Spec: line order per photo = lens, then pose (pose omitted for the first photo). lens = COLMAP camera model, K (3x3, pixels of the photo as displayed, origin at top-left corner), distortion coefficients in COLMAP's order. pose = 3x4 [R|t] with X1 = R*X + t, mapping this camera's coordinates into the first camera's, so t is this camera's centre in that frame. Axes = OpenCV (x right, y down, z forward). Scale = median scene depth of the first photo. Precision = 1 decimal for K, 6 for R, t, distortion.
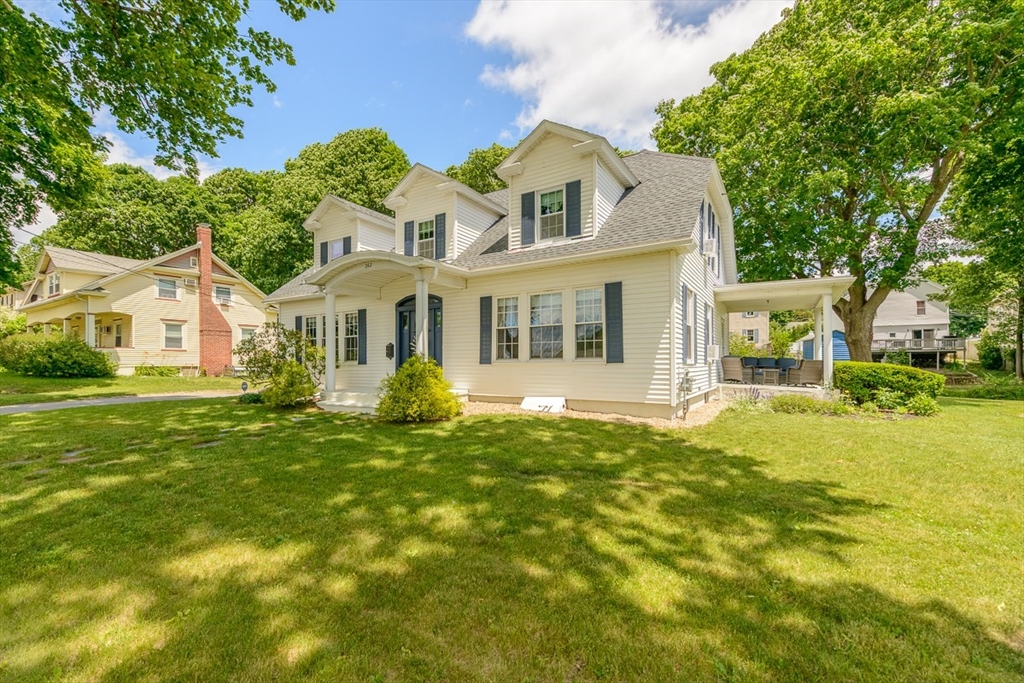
lens RADIAL K [[427.1, 0, 521.6], [0, 427.1, 365.3], [0, 0, 1]] dist [0.001587, 0.000004]
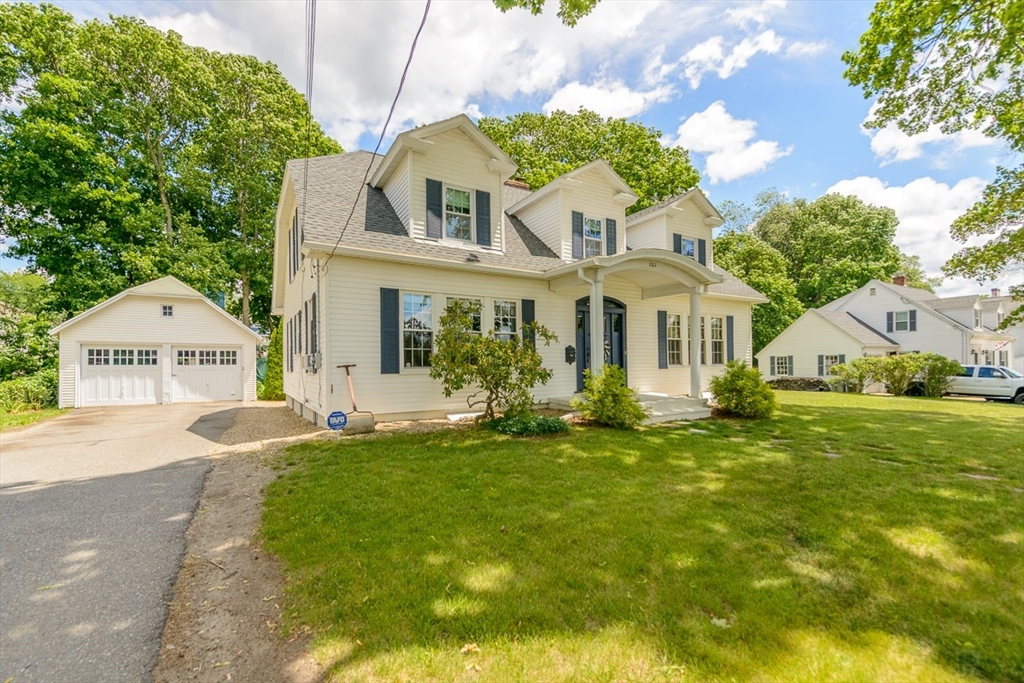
lens RADIAL K [[427.1, 0, 521.6], [0, 427.1, 365.3], [0, 0, 1]] dist [0.001587, 0.000004]
pose [[0.450411, 0.000320, 0.892821, -5.155107], [0.020720, 0.999727, -0.010811, -0.031516], [-0.892581, 0.023369, 0.450281, 3.275480]]
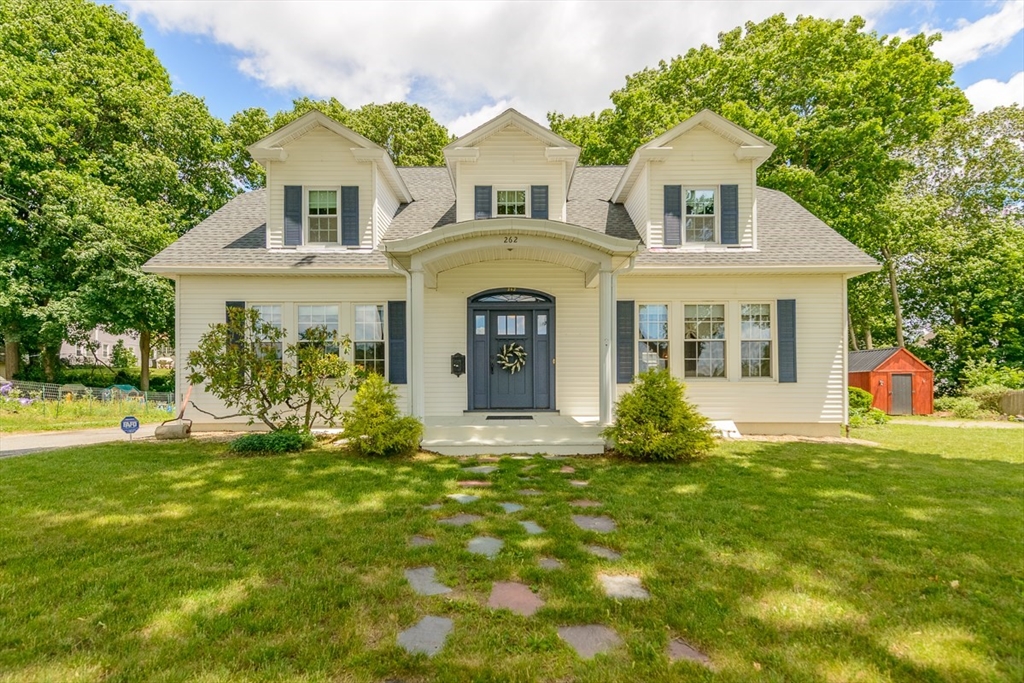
lens RADIAL K [[422.0, 0, 513.0], [0, 422.0, 378.5], [0, 0, 1]] dist [0.015472, -0.000018]
pose [[0.851691, 0.006246, 0.524007, -0.405164], [0.000973, 0.999908, -0.013499, -0.001544], [-0.524043, 0.012007, 0.851607, 0.254028]]
